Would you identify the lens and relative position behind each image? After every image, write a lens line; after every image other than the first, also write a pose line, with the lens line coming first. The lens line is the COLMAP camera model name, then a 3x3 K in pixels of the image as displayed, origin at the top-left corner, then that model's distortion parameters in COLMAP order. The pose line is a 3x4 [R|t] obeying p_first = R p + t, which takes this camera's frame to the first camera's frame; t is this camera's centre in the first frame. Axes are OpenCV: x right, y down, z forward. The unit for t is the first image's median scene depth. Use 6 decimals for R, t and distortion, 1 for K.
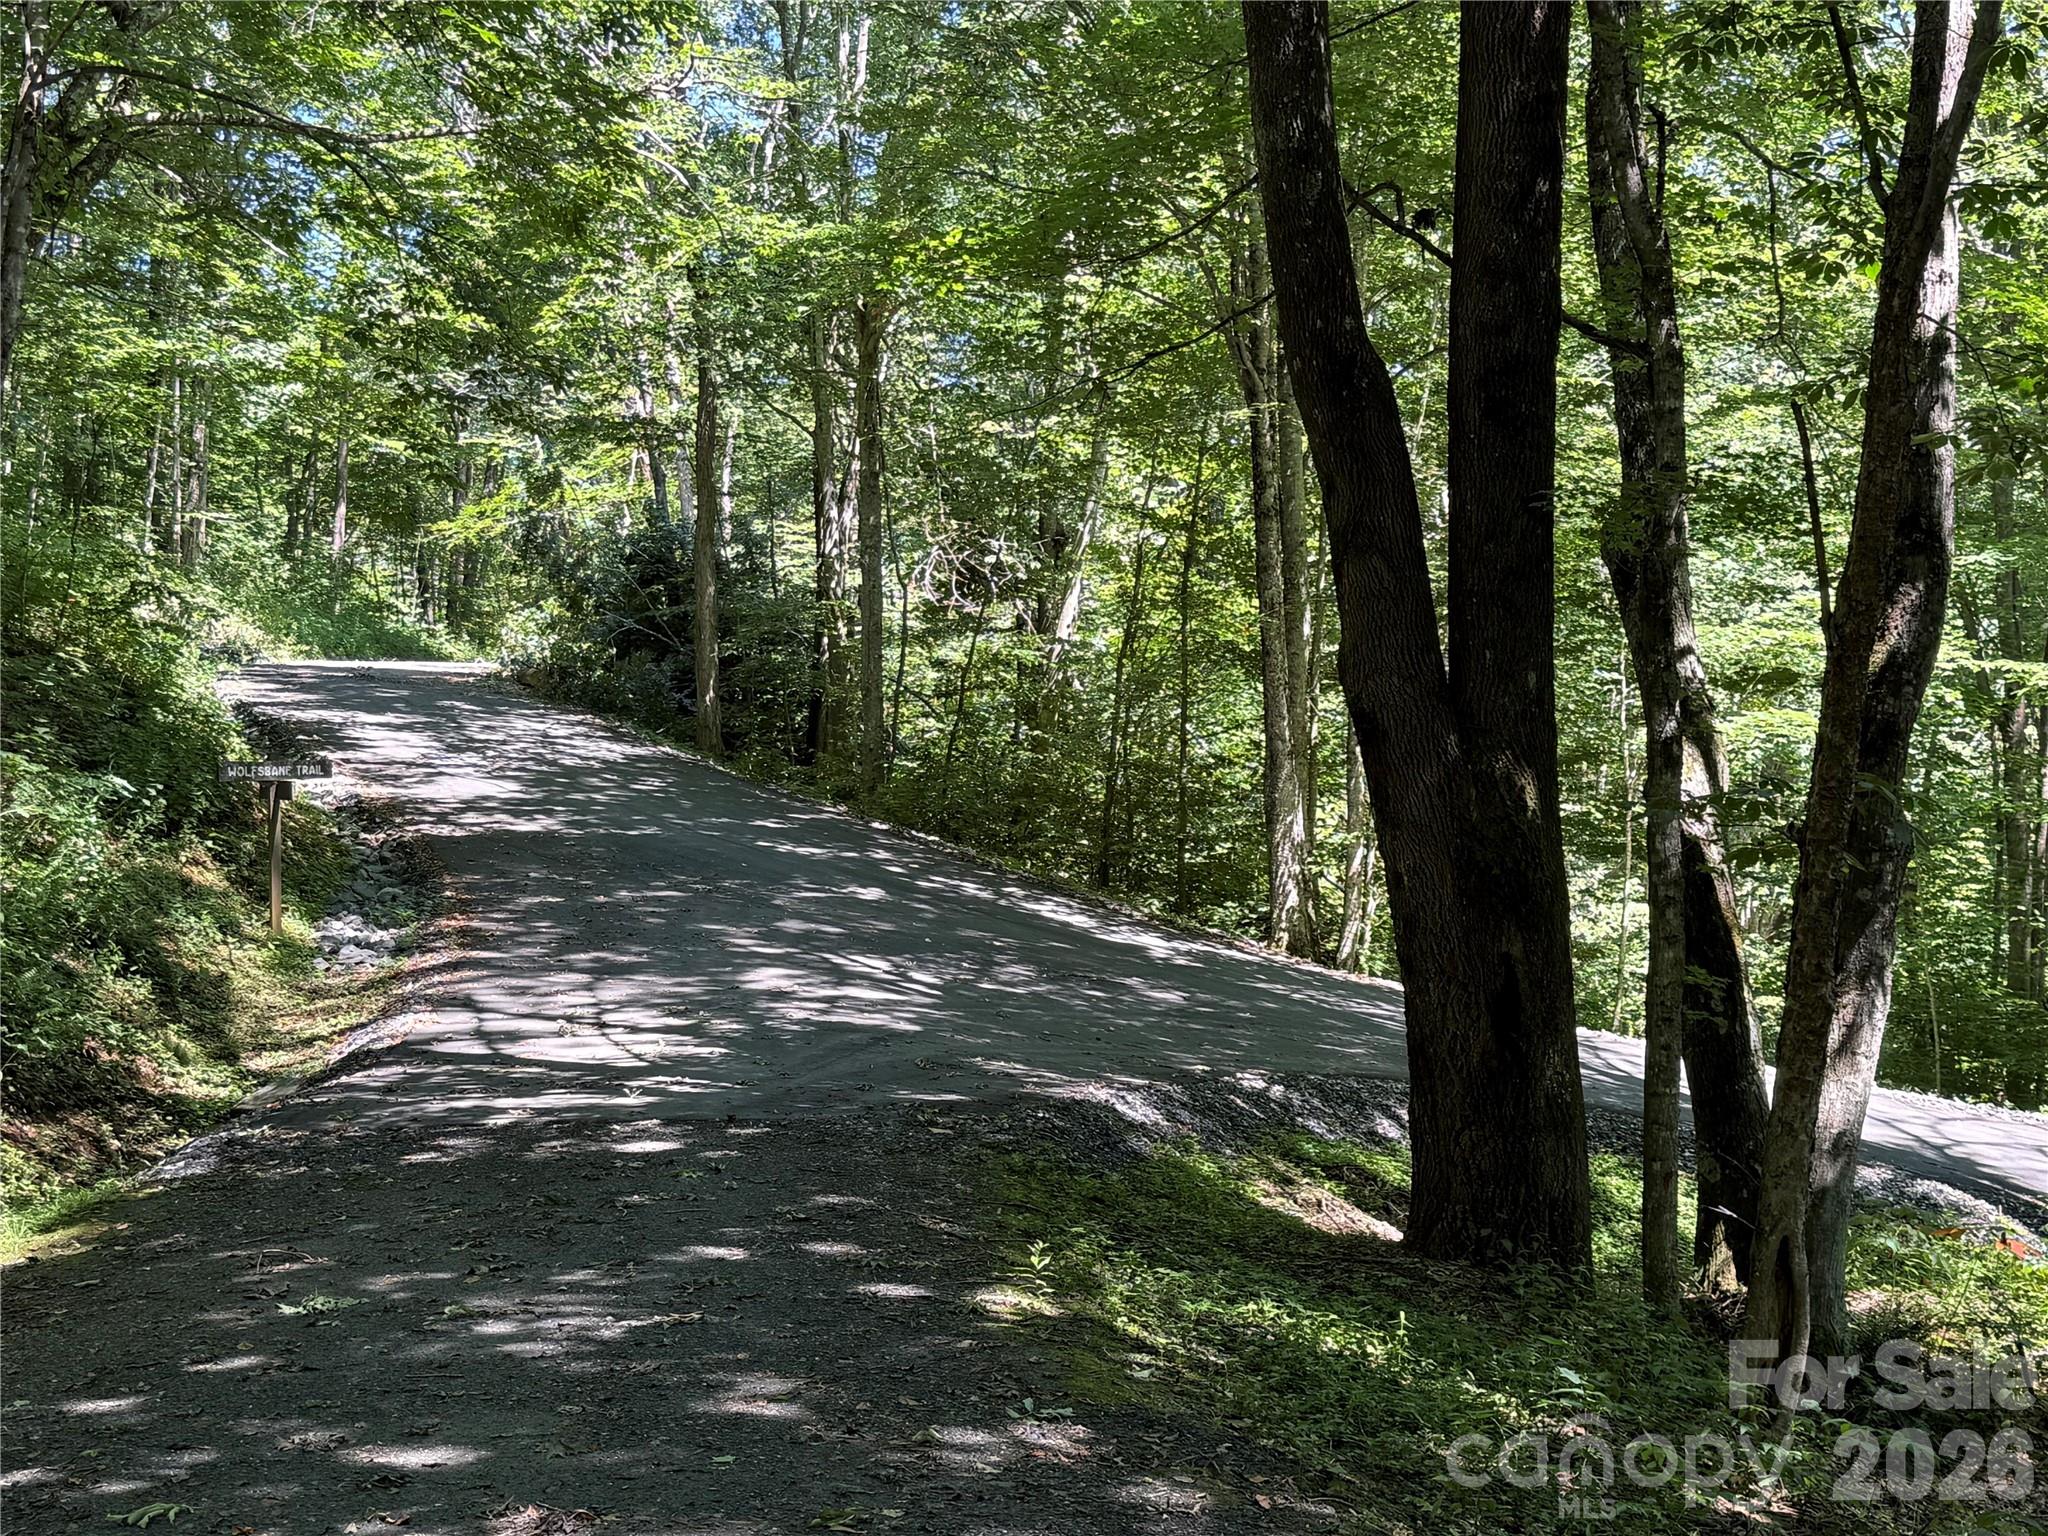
lens RADIAL K [[2744.4, 0, 1023.9], [0, 2744.4, 755.5], [0, 0, 1]] dist [0.122383, 0.000000]
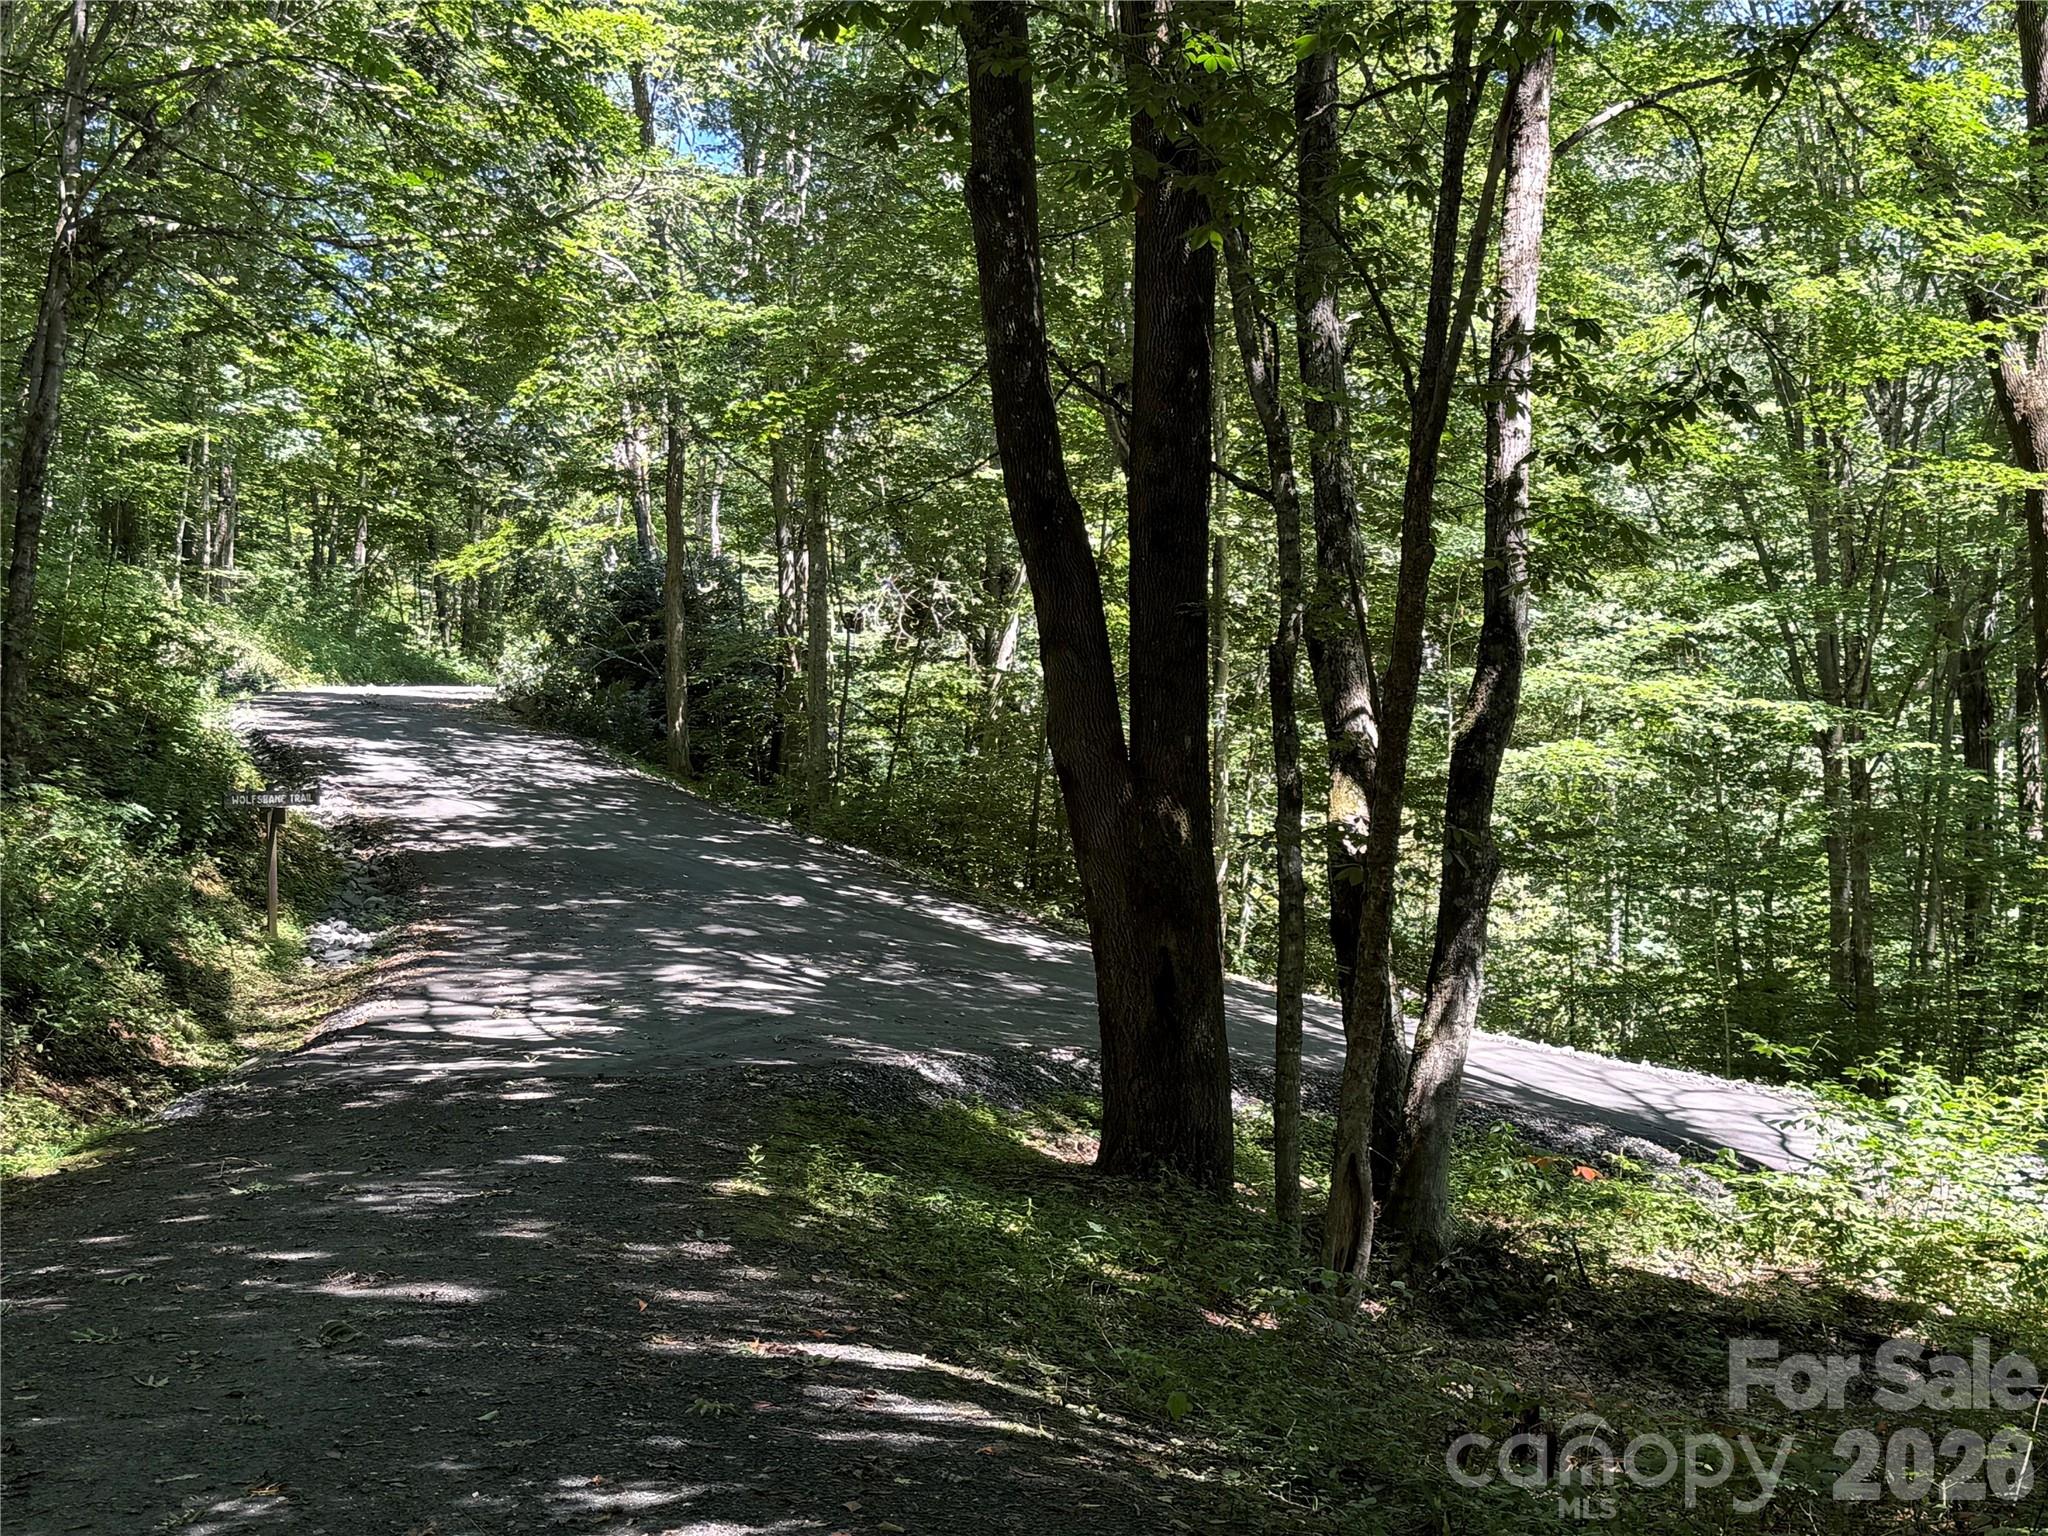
lens RADIAL K [[2744.4, 0, 1022.8], [0, 2744.4, 761.0], [0, 0, 1]] dist [0.122383, 0.000000]
pose [[0.999902, -0.002149, -0.013830, 0.055176], [0.002154, 0.999998, 0.000344, -0.008509], [0.013829, -0.000374, 0.999904, -0.147736]]
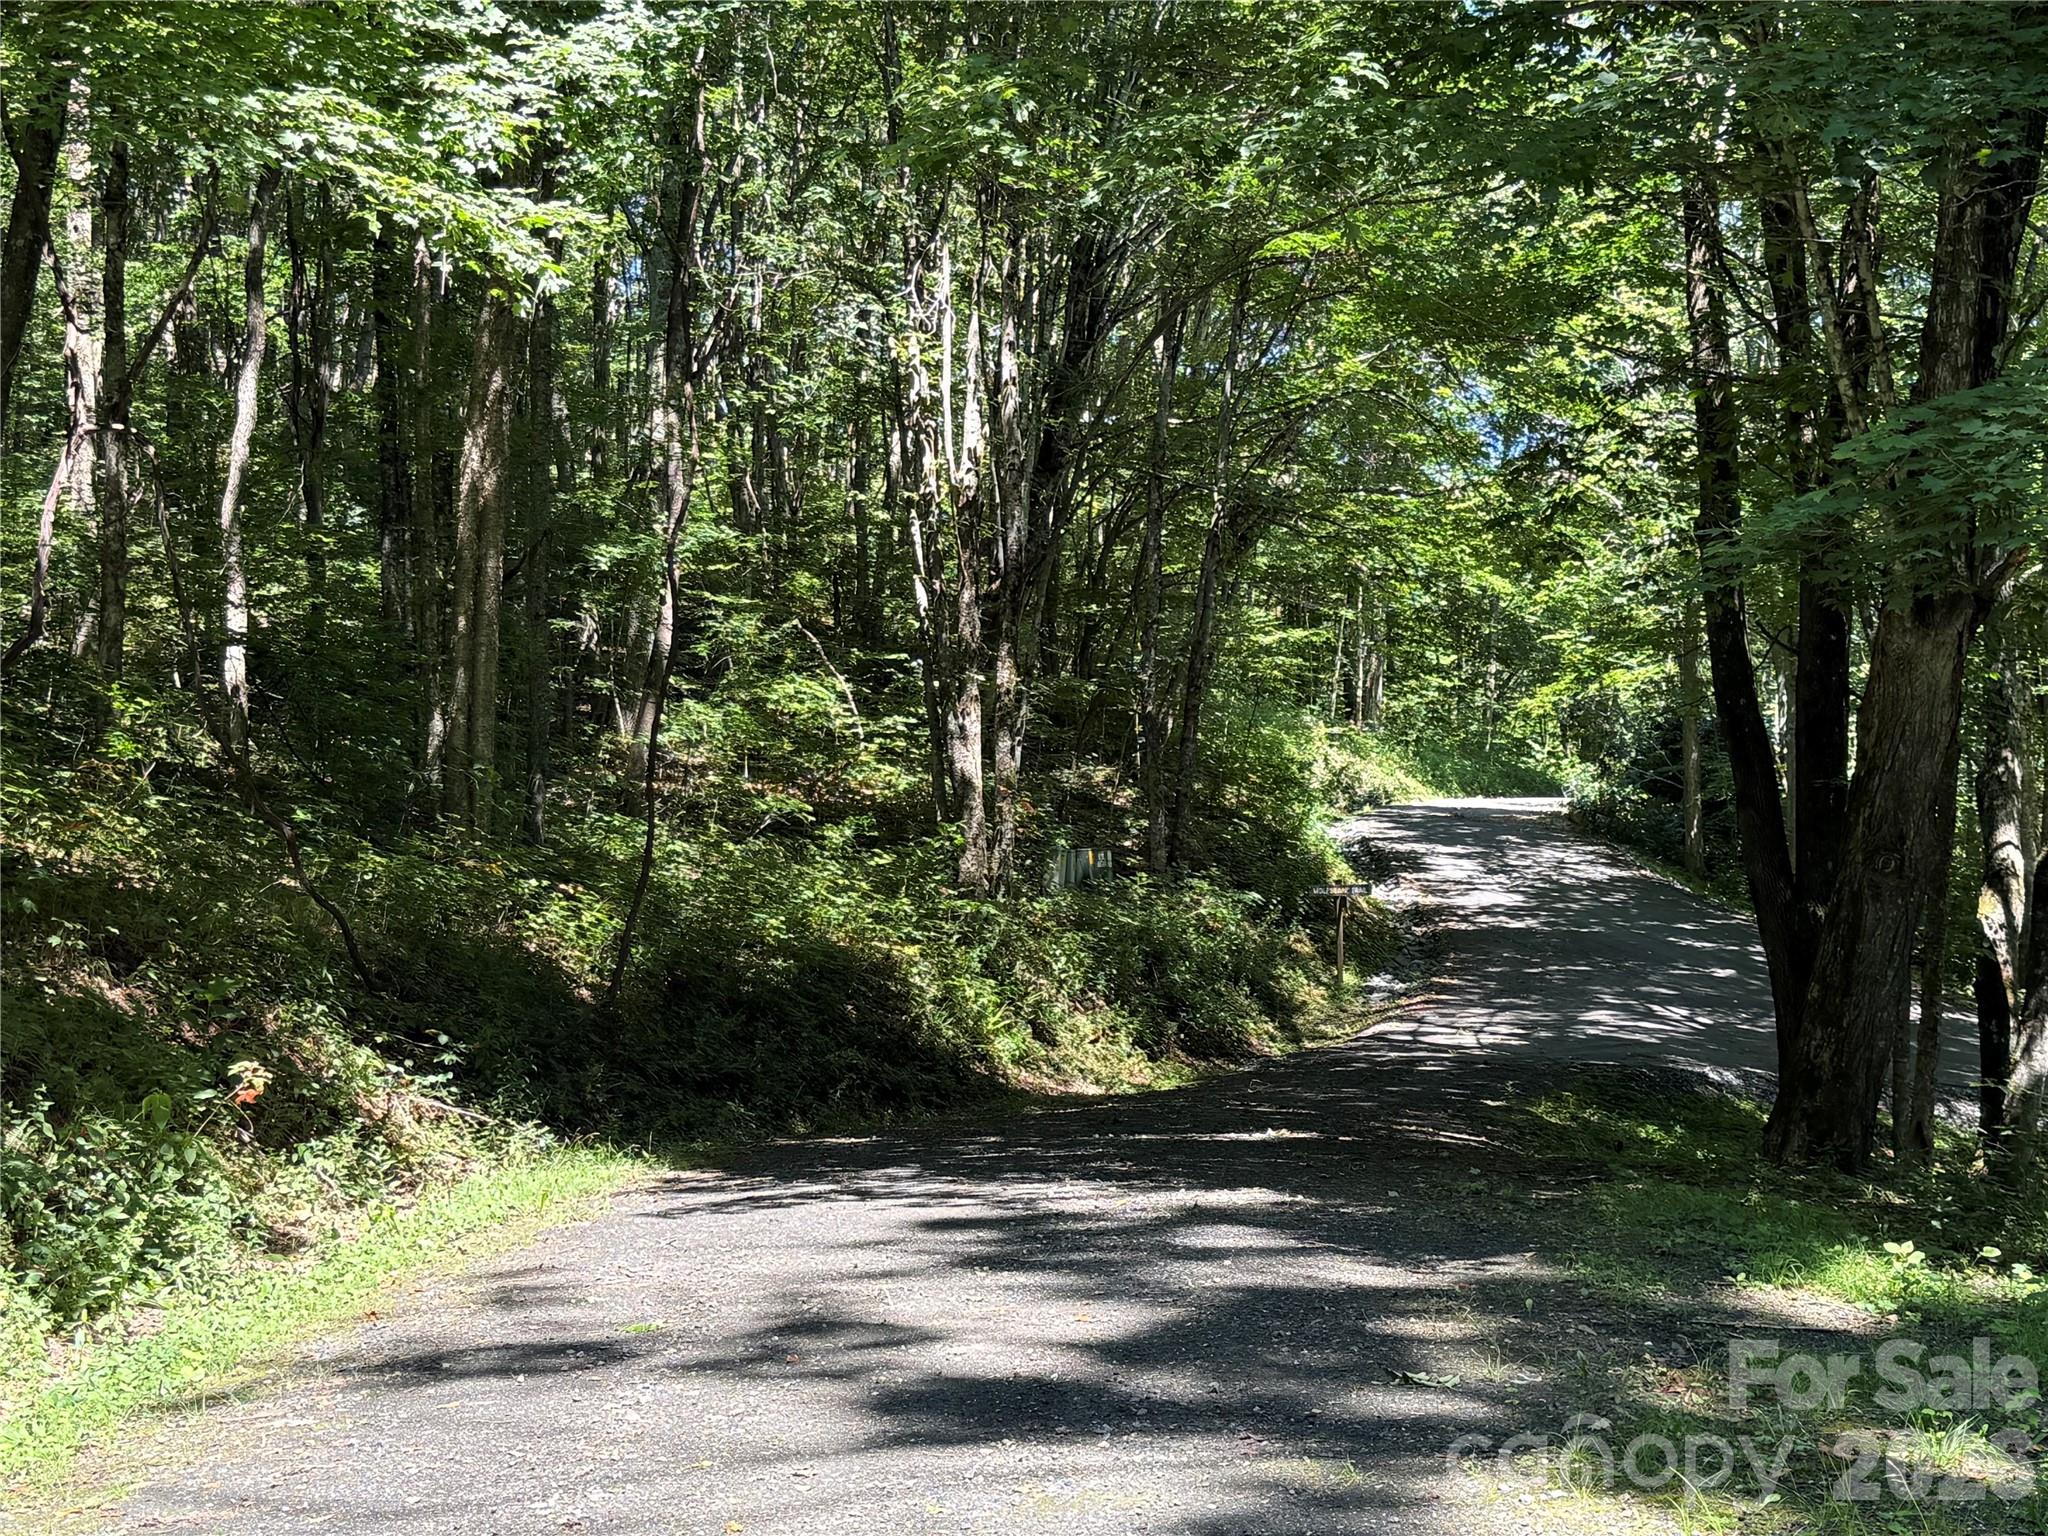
lens RADIAL K [[2744.4, 0, 1014.8], [0, 2744.4, 769.6], [0, 0, 1]] dist [0.122383, 0.000000]
pose [[0.902465, -0.007132, -0.430704, 0.244956], [-0.005583, 0.999585, -0.028249, -0.016885], [0.430727, 0.027898, 0.902051, -0.552961]]
